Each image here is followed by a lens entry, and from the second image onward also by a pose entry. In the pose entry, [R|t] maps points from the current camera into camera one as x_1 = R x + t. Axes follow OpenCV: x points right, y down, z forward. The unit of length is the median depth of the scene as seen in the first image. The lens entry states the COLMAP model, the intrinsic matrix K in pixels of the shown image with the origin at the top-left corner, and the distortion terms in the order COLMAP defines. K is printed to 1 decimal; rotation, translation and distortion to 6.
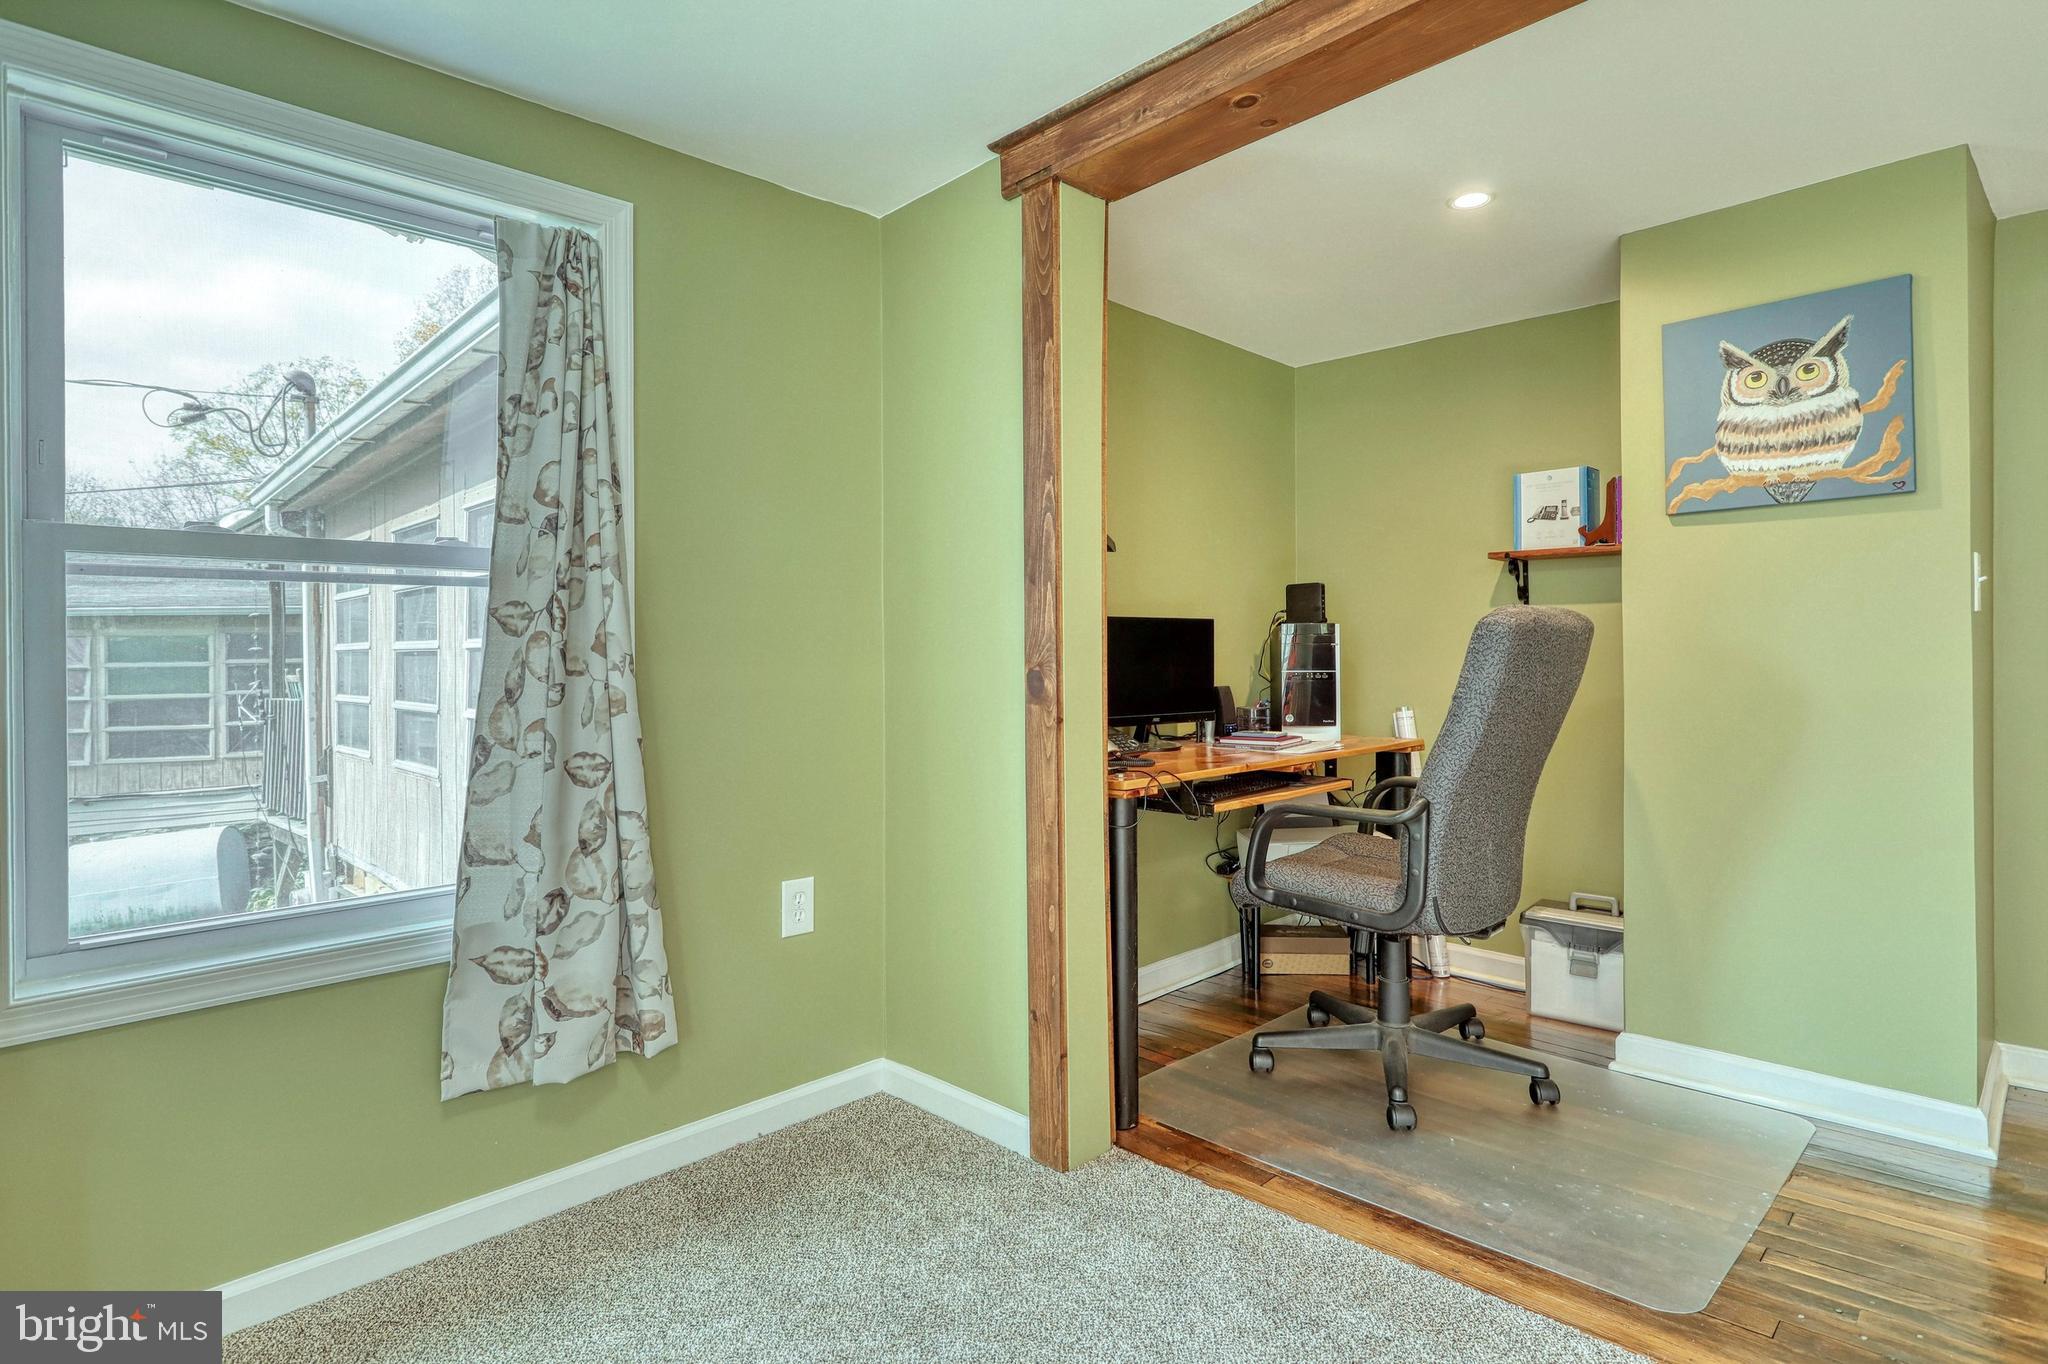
lens RADIAL K [[1042.5, 0, 1022.5], [0, 1042.5, 650.6], [0, 0, 1]] dist [-0.010291, 0.007012]
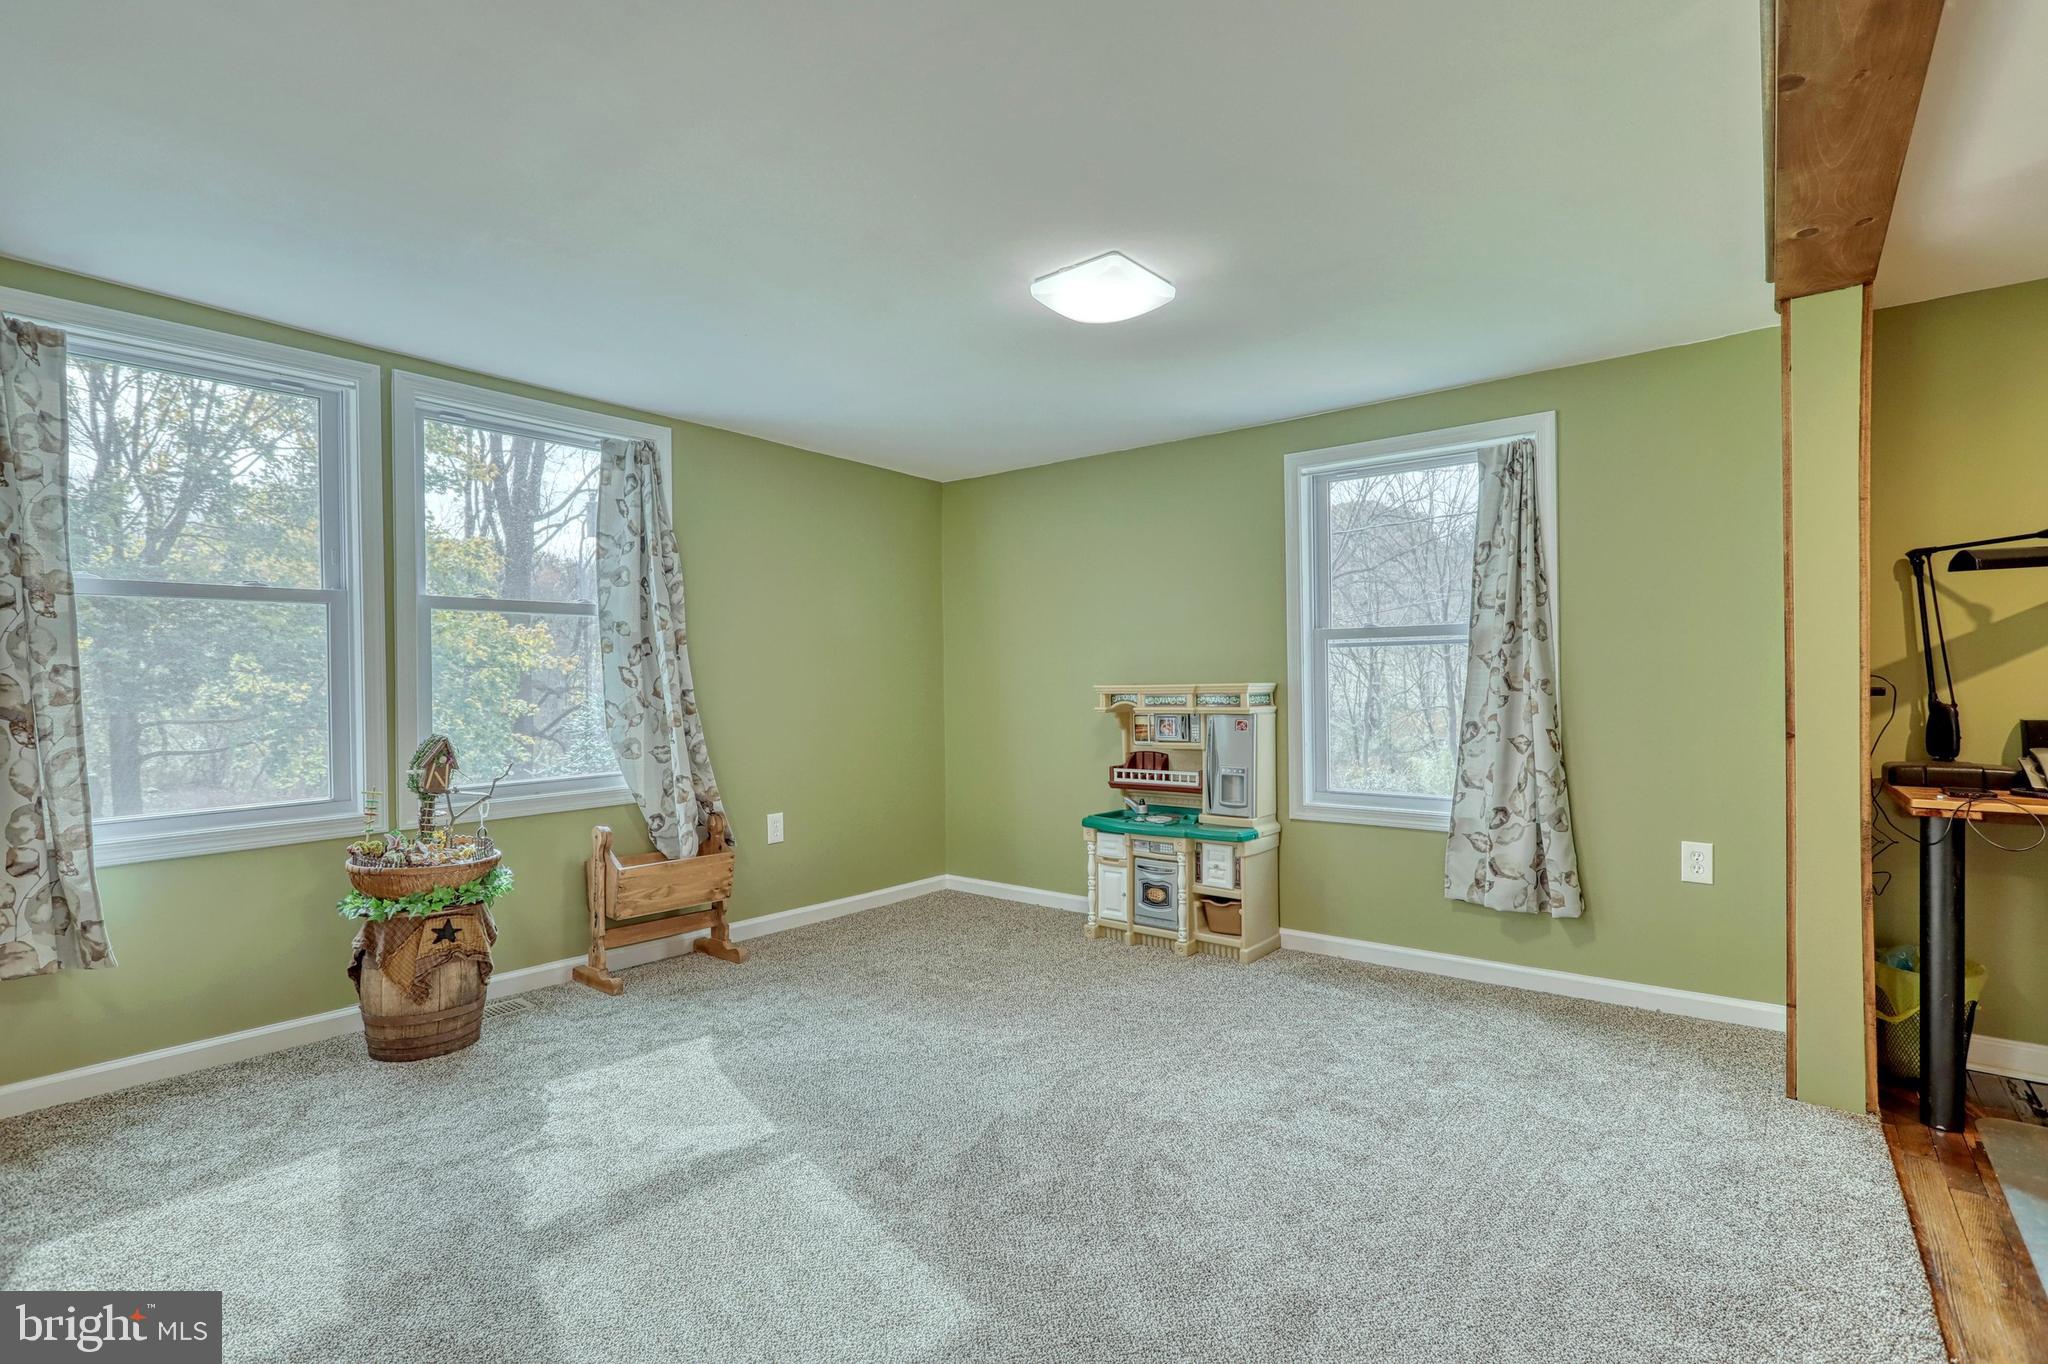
lens RADIAL K [[975.3, 0, 1041.7], [0, 975.3, 674.4], [0, 0, 1]] dist [0.004082, -0.001100]
pose [[0.155098, 0.007349, -0.987872, 1.011735], [0.008206, 0.999928, 0.008727, -0.024104], [0.987865, -0.009460, 0.155026, -0.062707]]
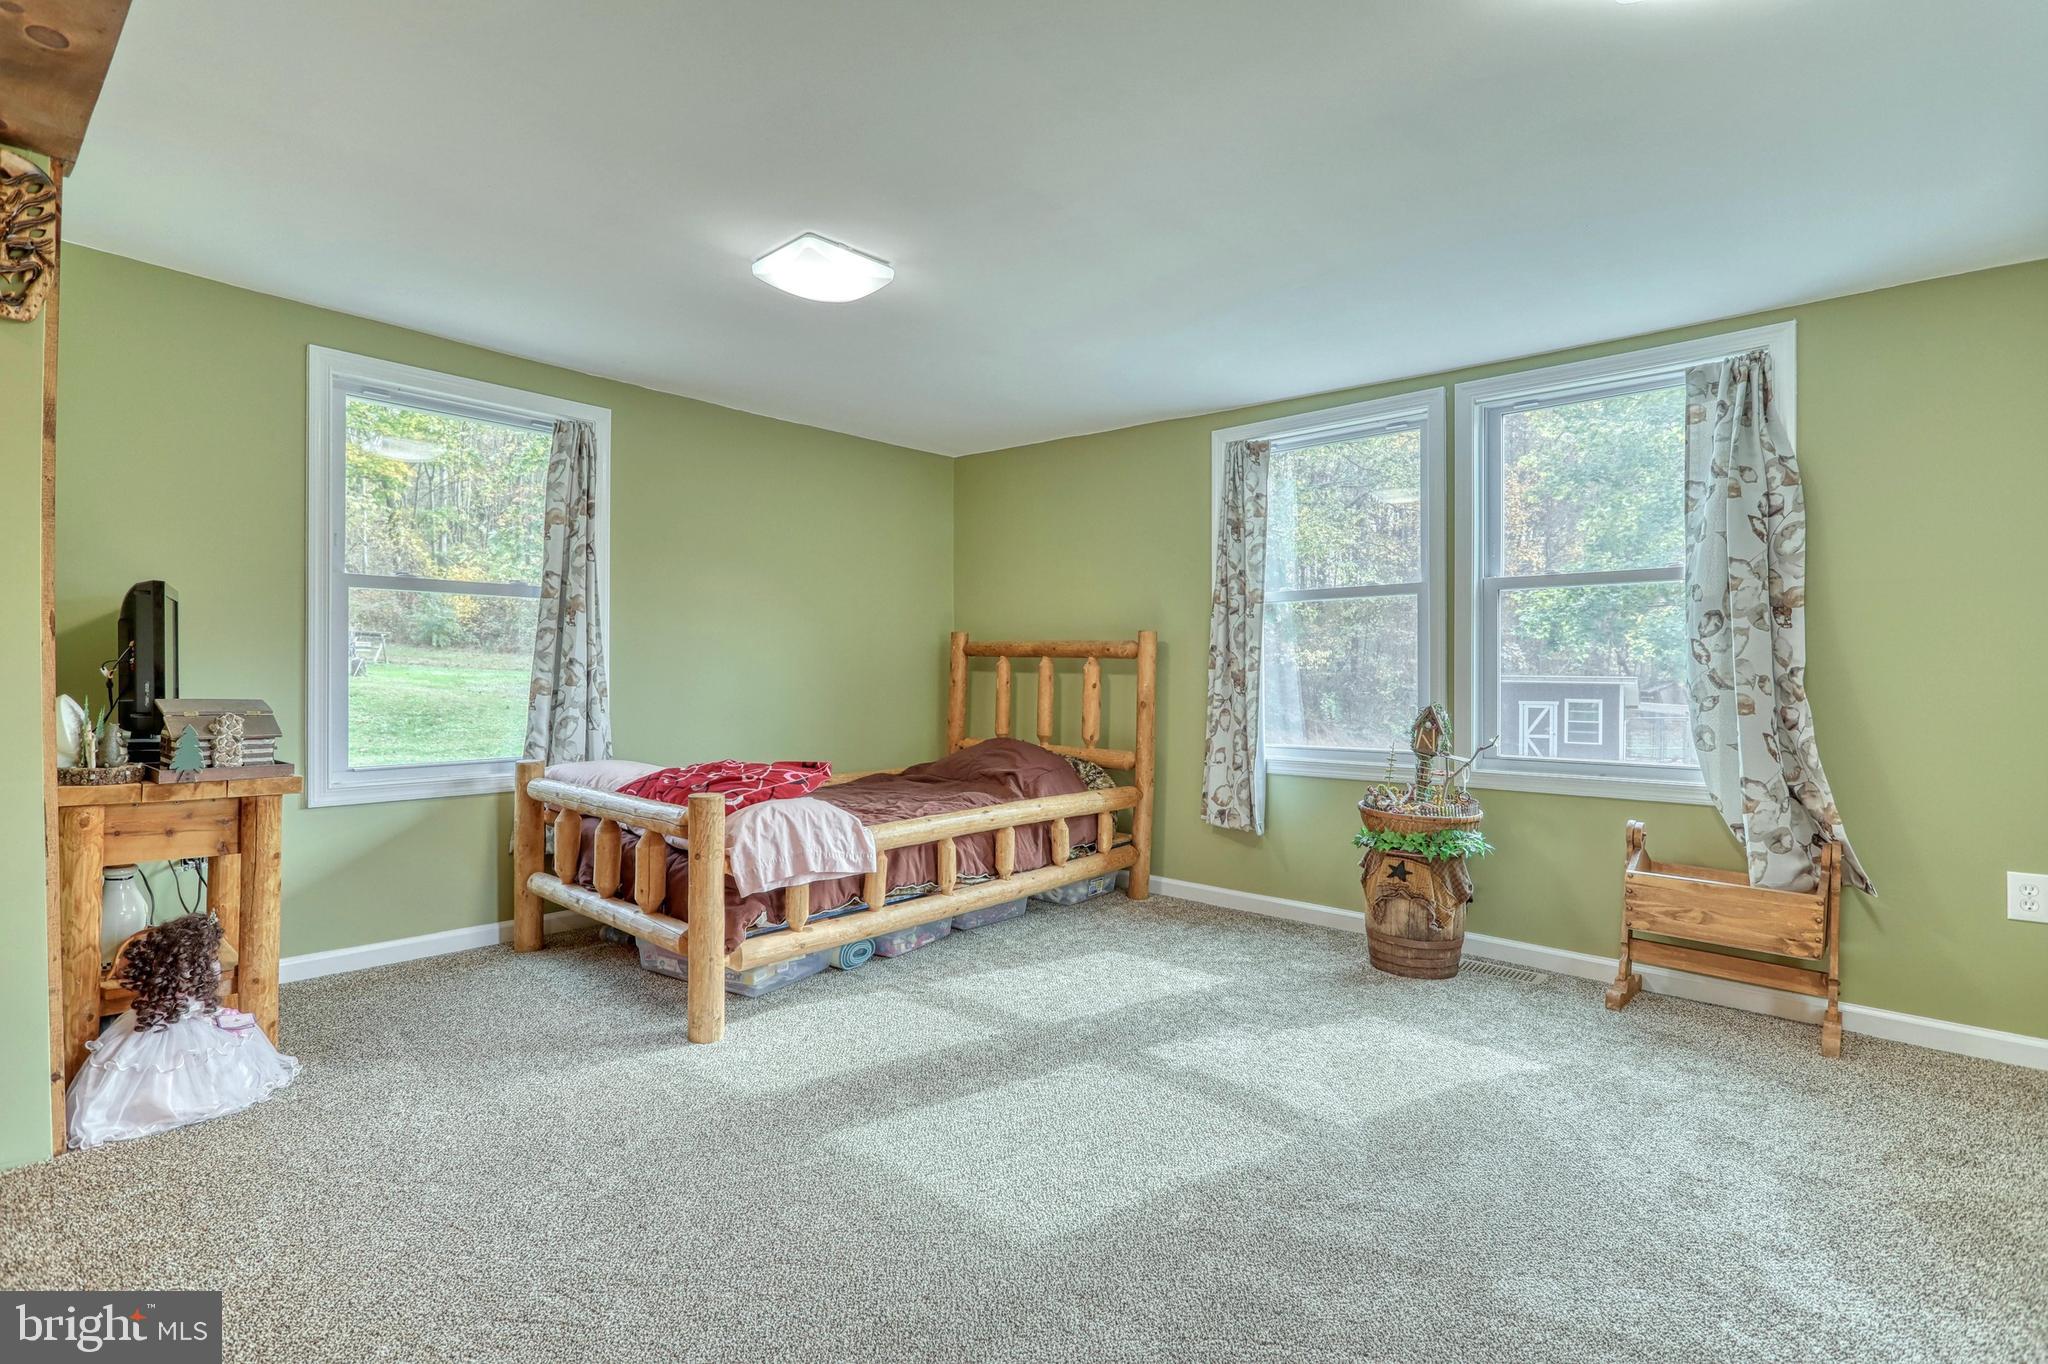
lens RADIAL K [[975.3, 0, 1023.1], [0, 975.3, 677.7], [0, 0, 1]] dist [0.004082, -0.001100]
pose [[-0.995787, 0.010570, -0.091087, 0.353074], [0.009978, 0.999926, 0.006953, 0.006380], [0.091154, 0.006015, -0.995819, 0.762335]]
